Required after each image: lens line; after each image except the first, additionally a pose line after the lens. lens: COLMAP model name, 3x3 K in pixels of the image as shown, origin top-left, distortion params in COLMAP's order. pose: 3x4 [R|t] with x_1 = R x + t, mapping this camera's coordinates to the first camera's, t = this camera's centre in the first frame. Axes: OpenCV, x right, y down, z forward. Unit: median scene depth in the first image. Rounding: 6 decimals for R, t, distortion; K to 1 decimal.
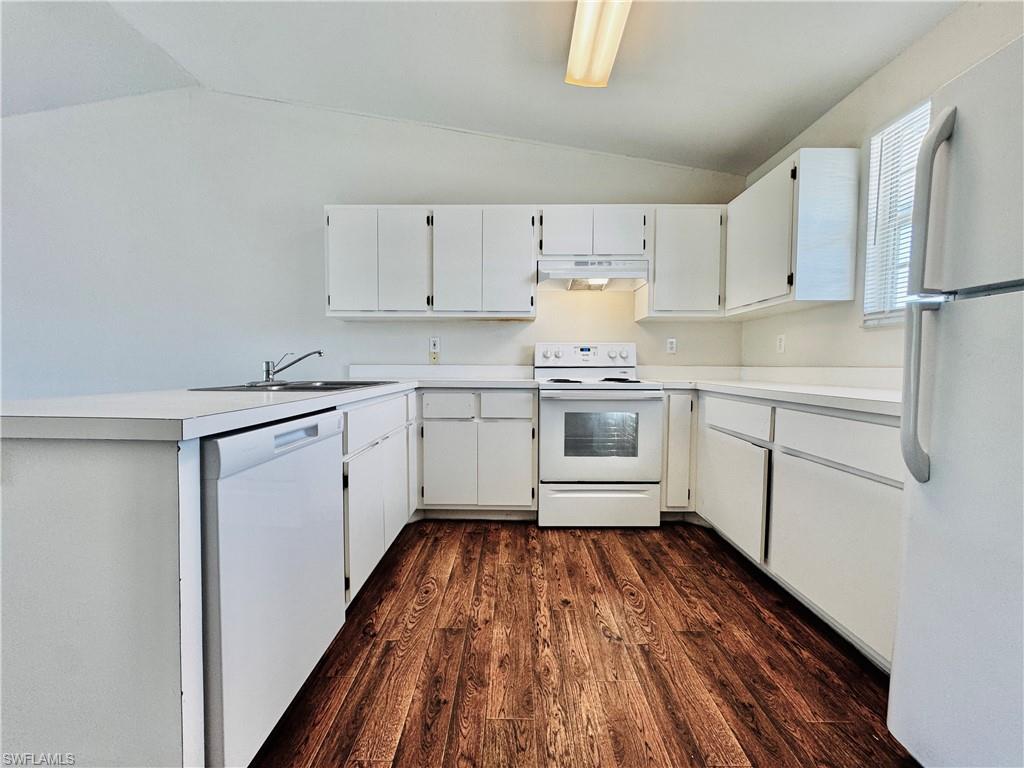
lens RADIAL K [[408.9, 0, 510.4], [0, 408.9, 384.0], [0, 0, 1]] dist [-0.005472, 0.001357]
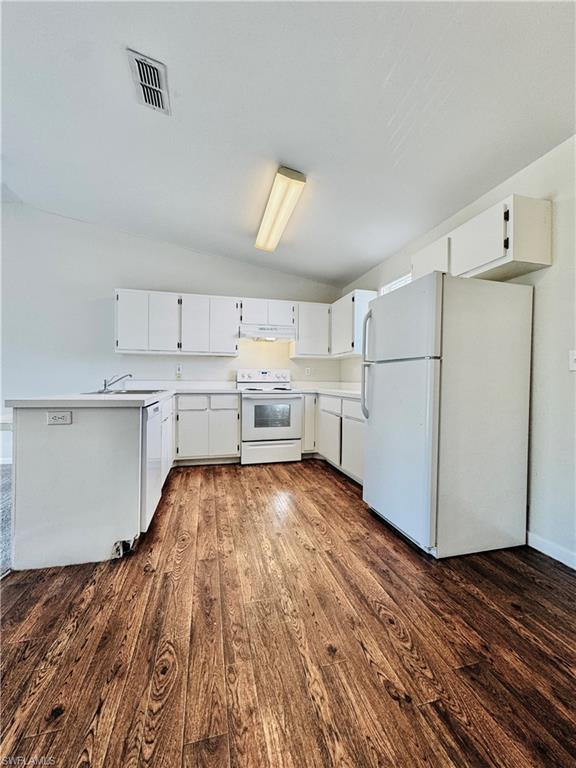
lens RADIAL K [[306.7, 0, 288.9], [0, 306.7, 383.1], [0, 0, 1]] dist [-0.005472, 0.001357]
pose [[0.964457, 0.000275, 0.264241, -0.110420], [0.008608, 0.999436, -0.032459, 0.013251], [-0.264101, 0.033580, 0.963910, -0.533692]]
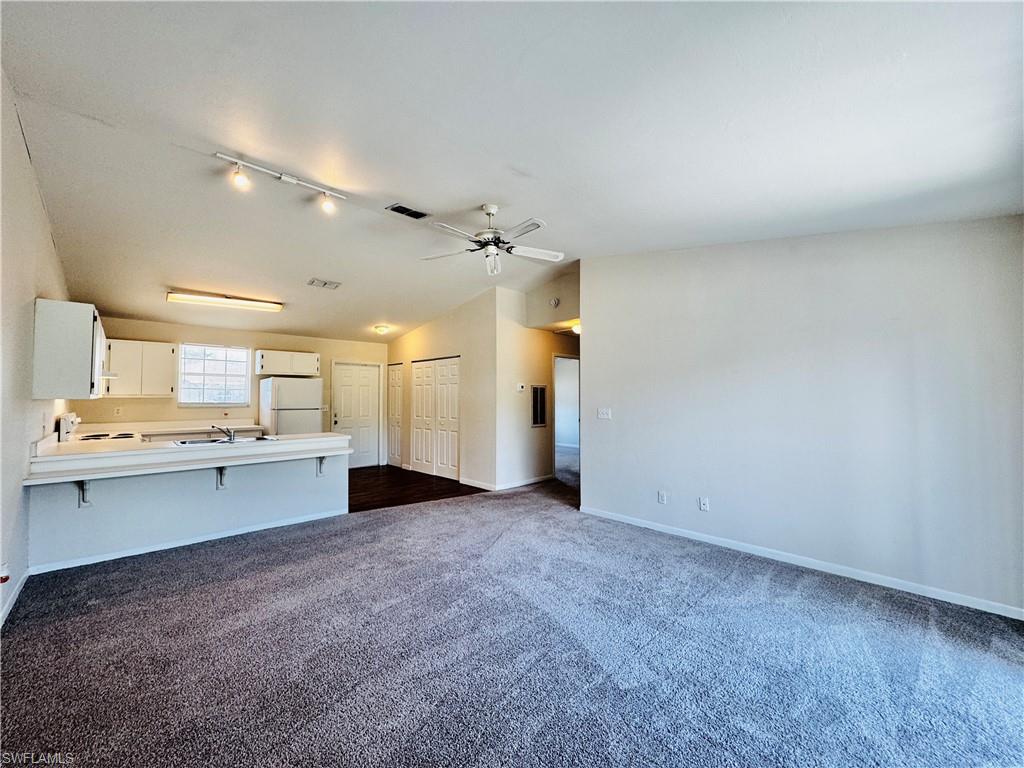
lens RADIAL K [[408.9, 0, 513.0], [0, 408.9, 383.1], [0, 0, 1]] dist [-0.005472, 0.001357]
pose [[-0.696341, 0.020475, 0.717419, -2.661969], [0.028804, 0.999585, -0.000570, -0.220260], [-0.717133, 0.020268, -0.696641, 1.192255]]
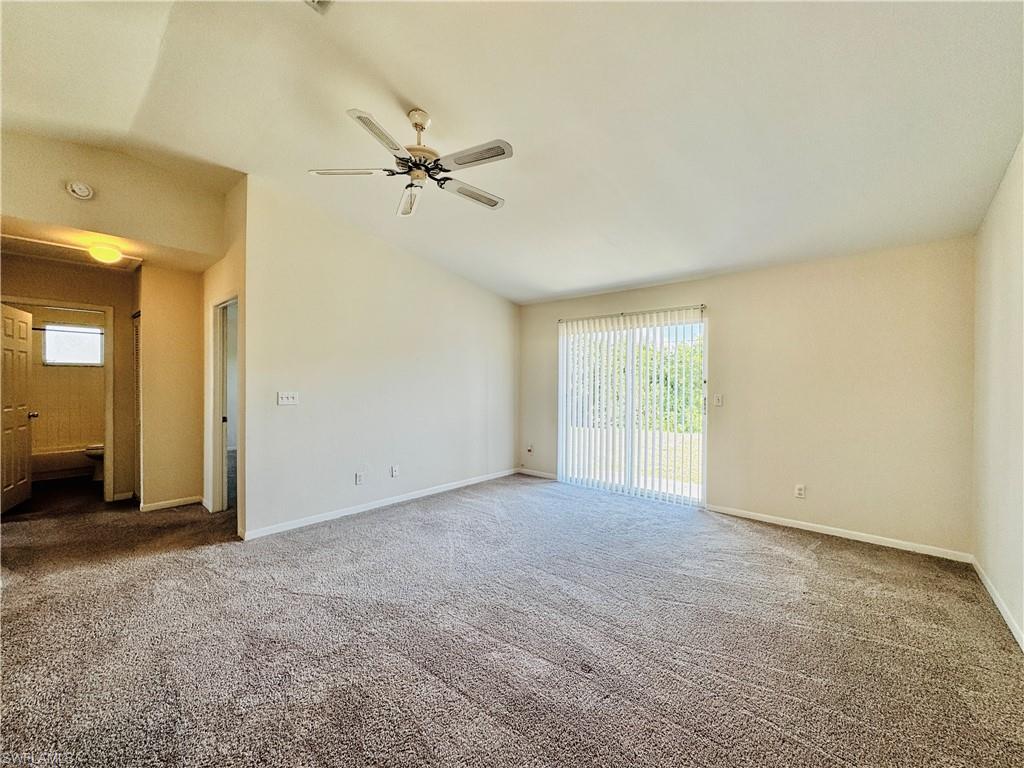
lens RADIAL K [[408.9, 0, 511.1], [0, 408.9, 386.9], [0, 0, 1]] dist [-0.005472, 0.001357]
pose [[-0.651413, 0.000549, -0.758723, -0.863438], [-0.042736, 0.998386, 0.037415, -0.194585], [0.757518, 0.056797, -0.650338, 1.120573]]
